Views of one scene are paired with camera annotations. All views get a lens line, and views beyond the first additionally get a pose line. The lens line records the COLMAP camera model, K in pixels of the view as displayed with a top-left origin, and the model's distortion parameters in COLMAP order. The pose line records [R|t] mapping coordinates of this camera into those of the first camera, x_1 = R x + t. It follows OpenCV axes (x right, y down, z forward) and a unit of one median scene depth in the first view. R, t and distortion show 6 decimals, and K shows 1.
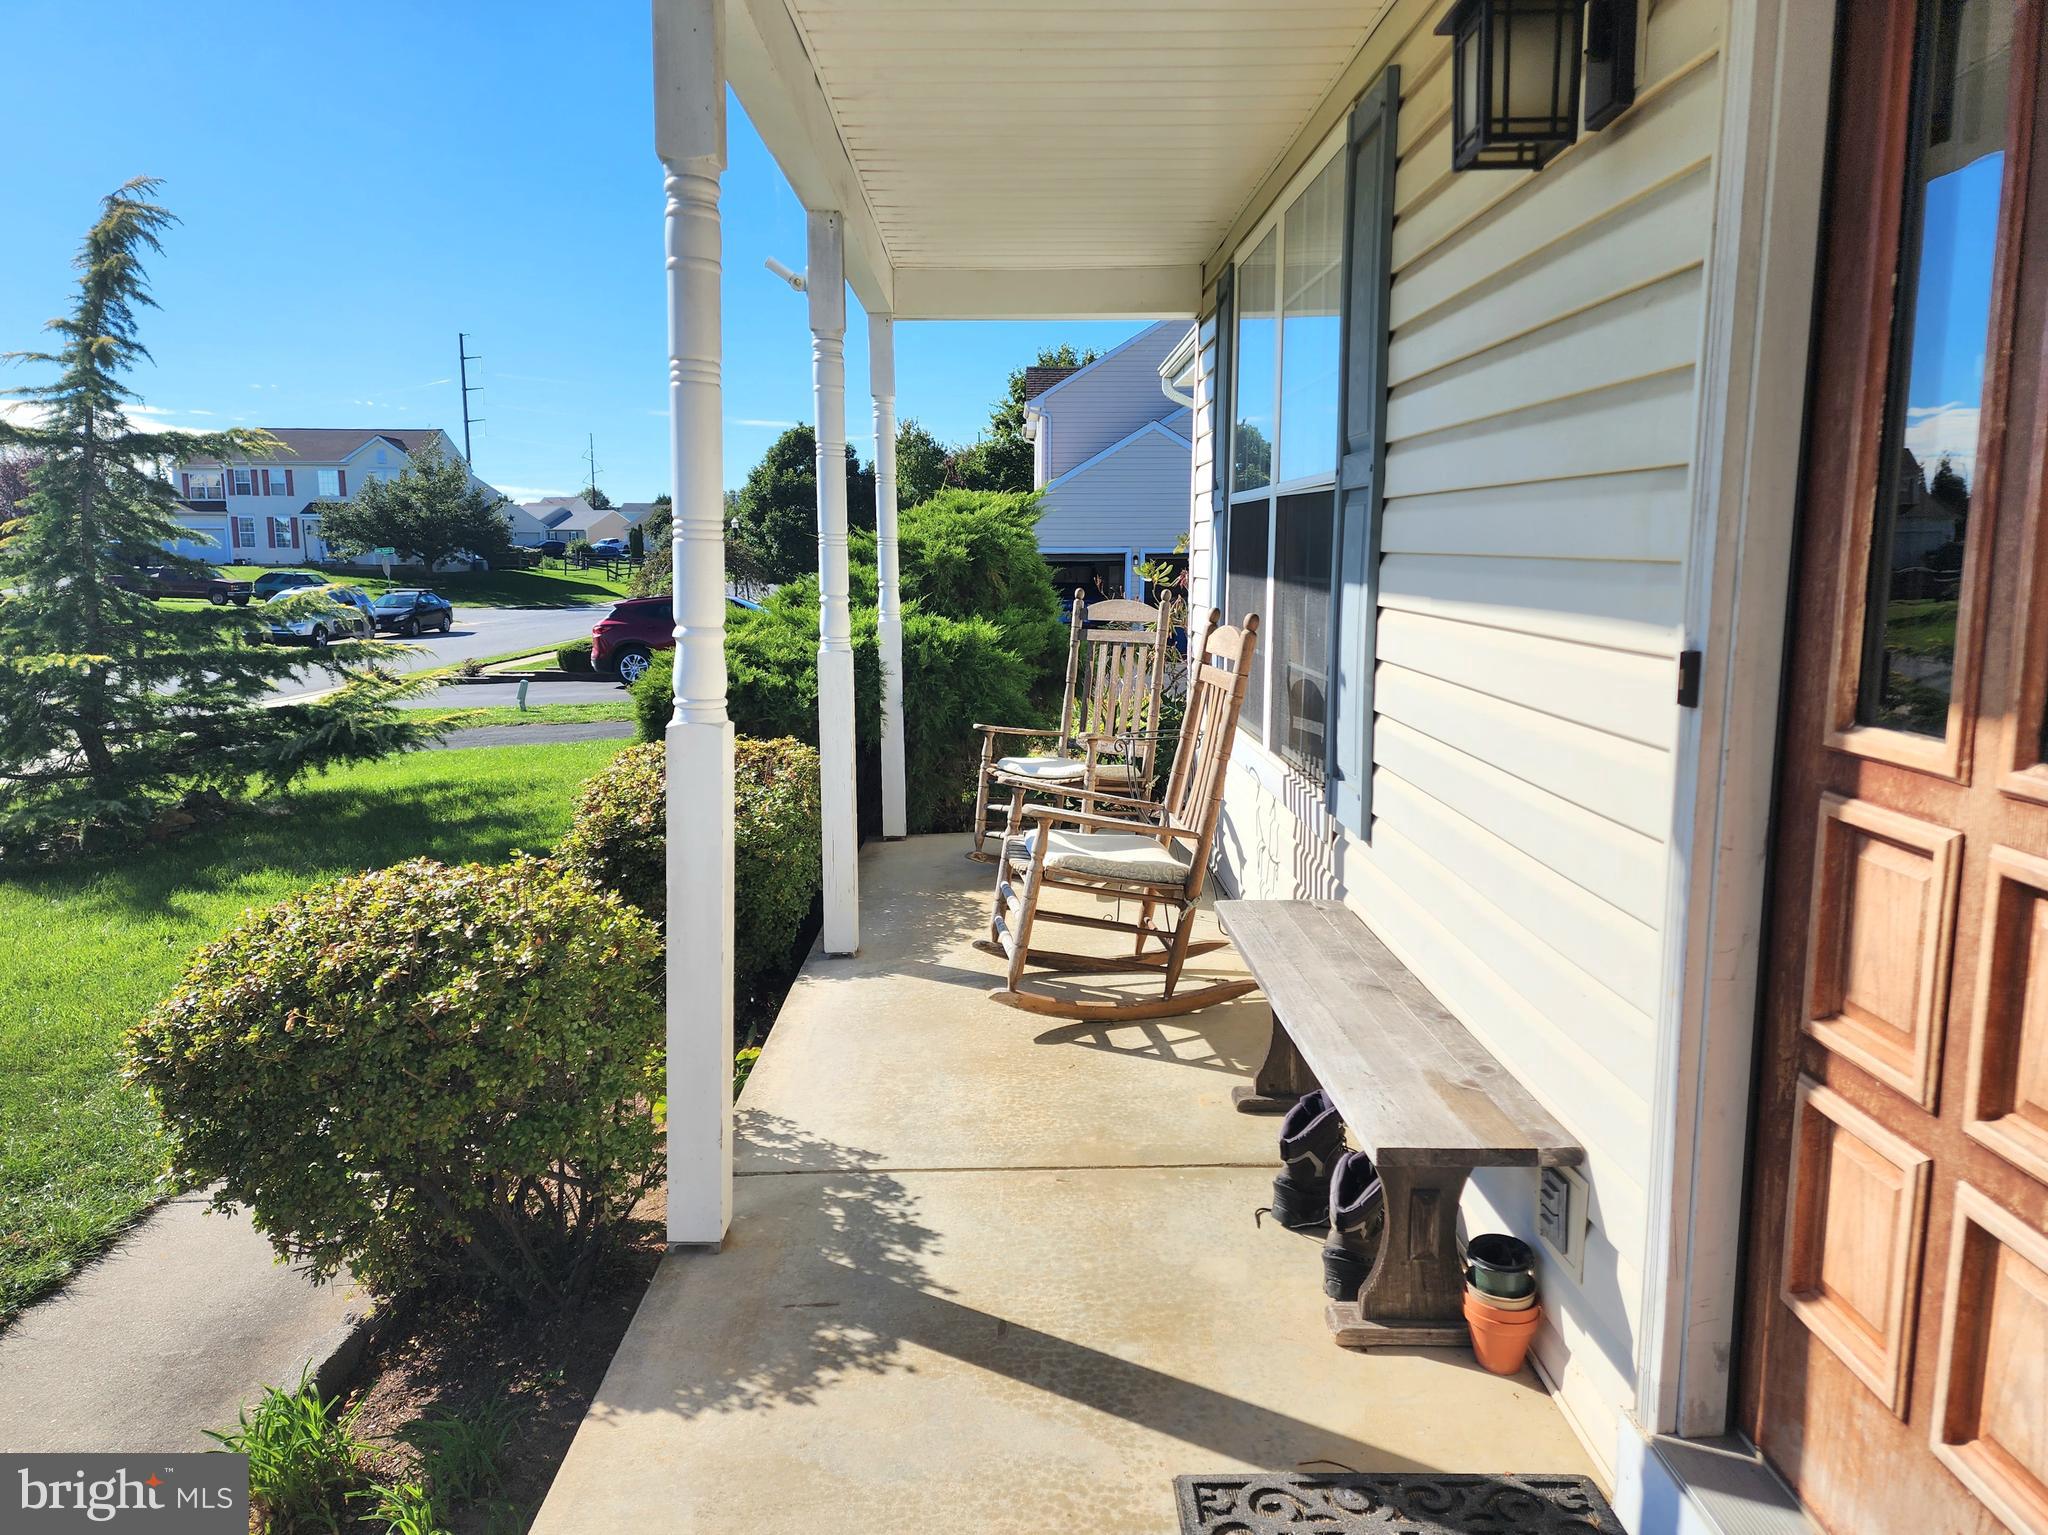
lens RADIAL K [[1369.0, 0, 1027.5], [0, 1369.0, 751.0], [0, 0, 1]] dist [0.091089, -0.089523]
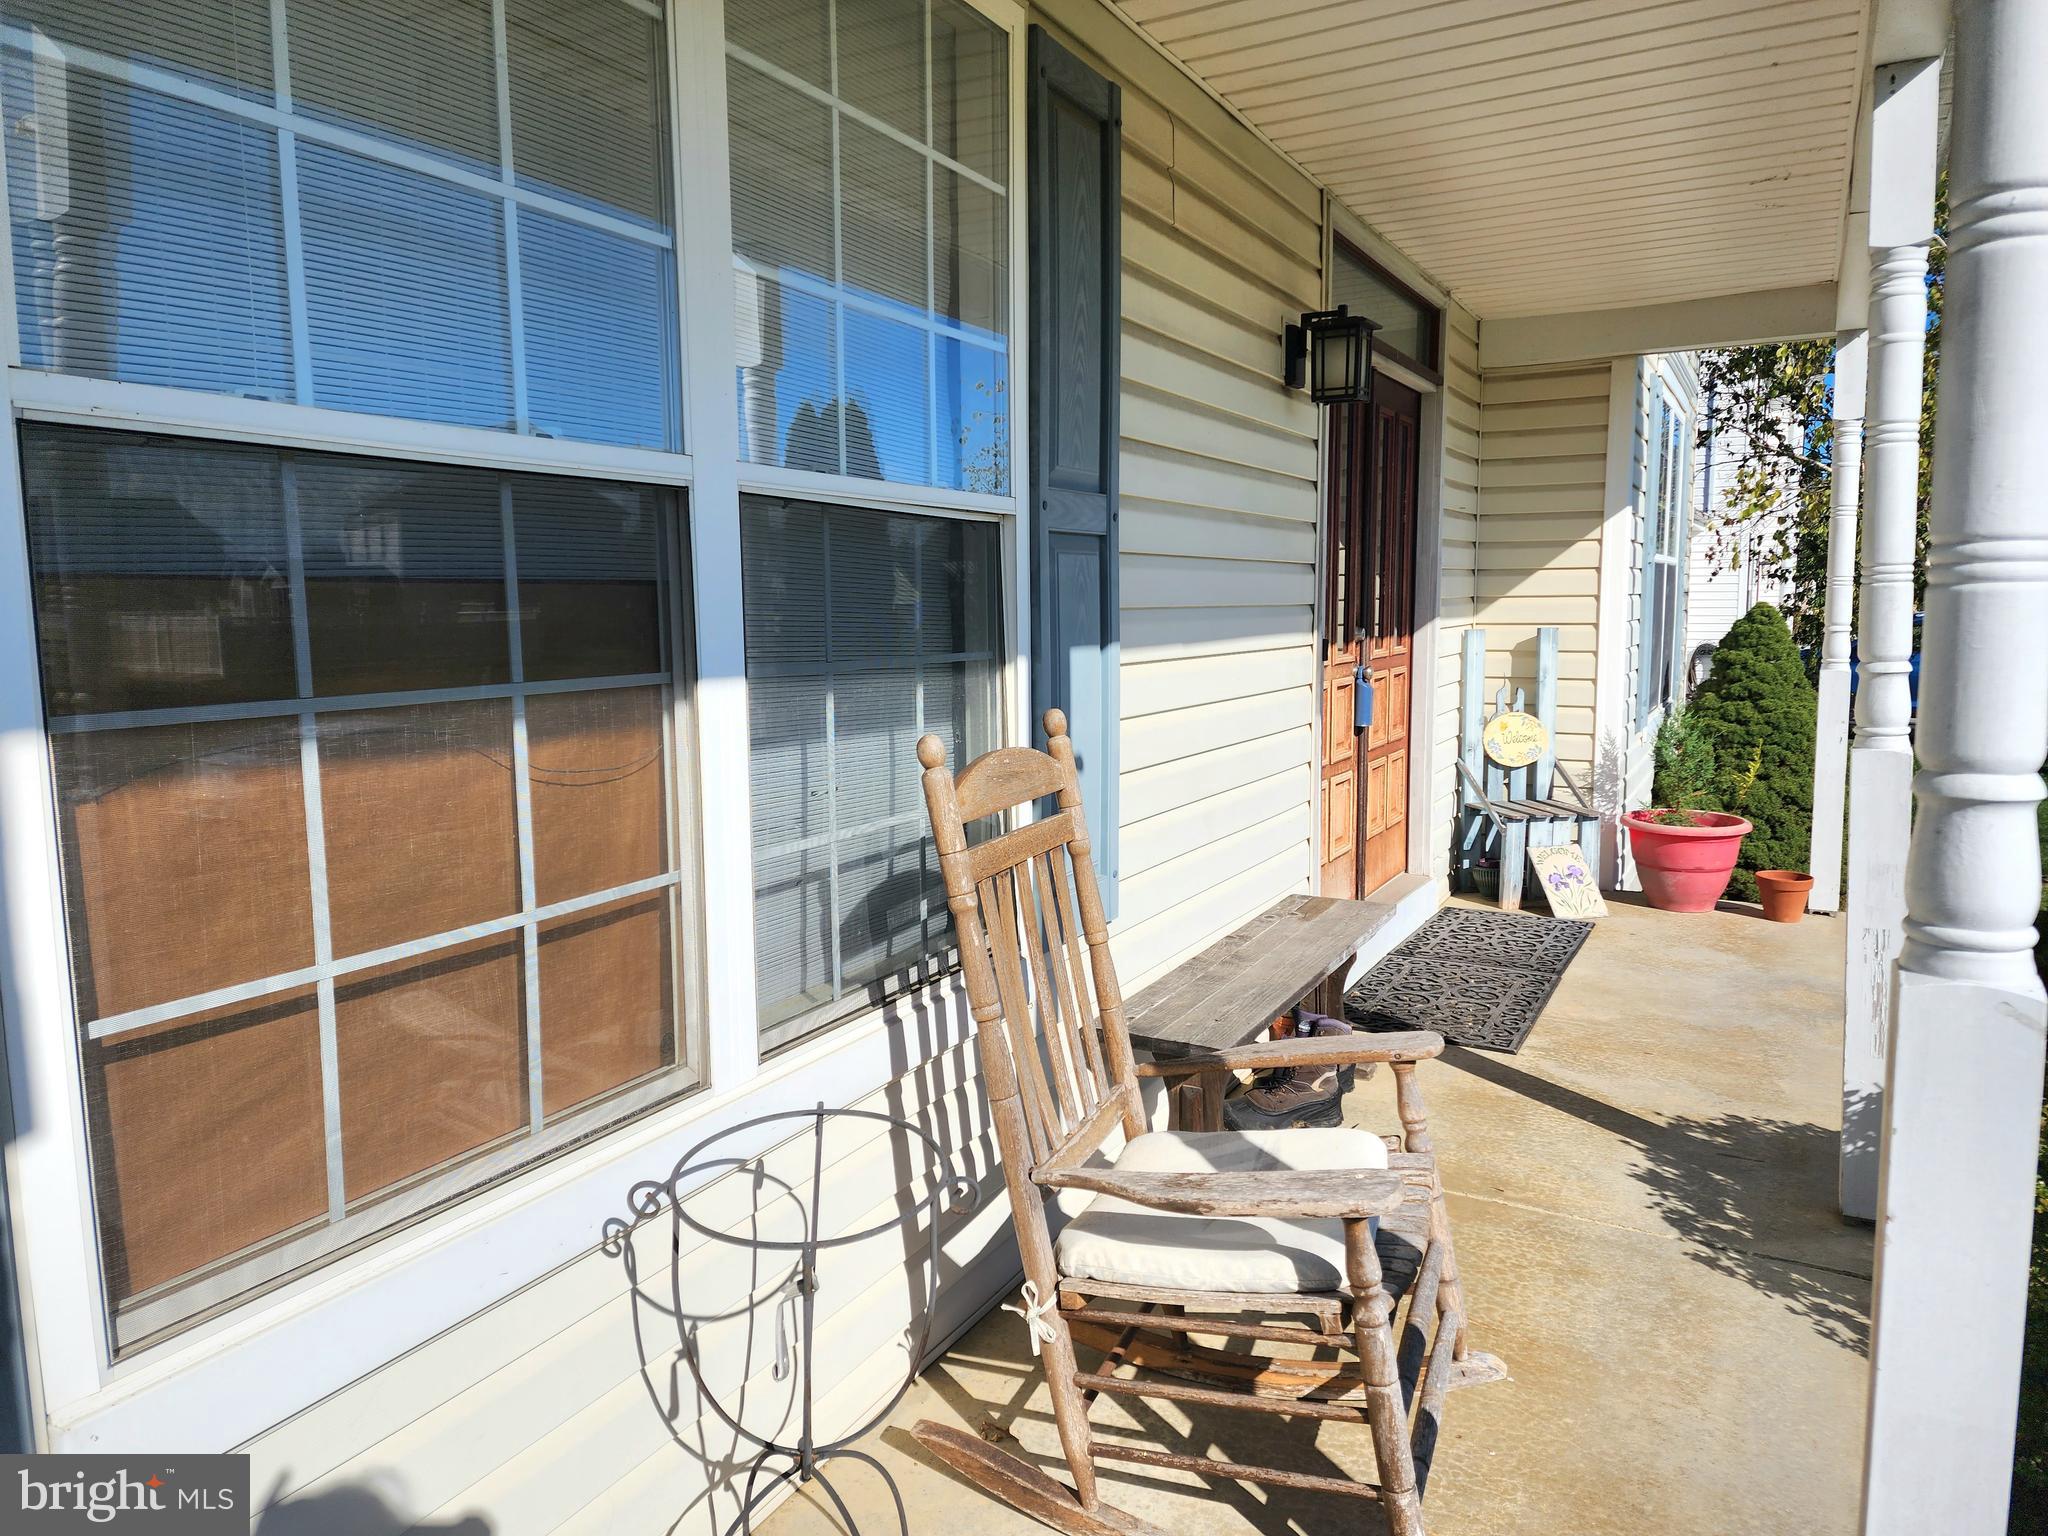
lens RADIAL K [[1369.0, 0, 1027.5], [0, 1369.0, 751.5], [0, 0, 1]] dist [0.091089, -0.089523]
pose [[-0.868214, -0.045692, 0.494081, -0.180845], [0.083089, 0.968303, 0.235554, -0.309840], [-0.489183, 0.245564, -0.836898, 2.071958]]
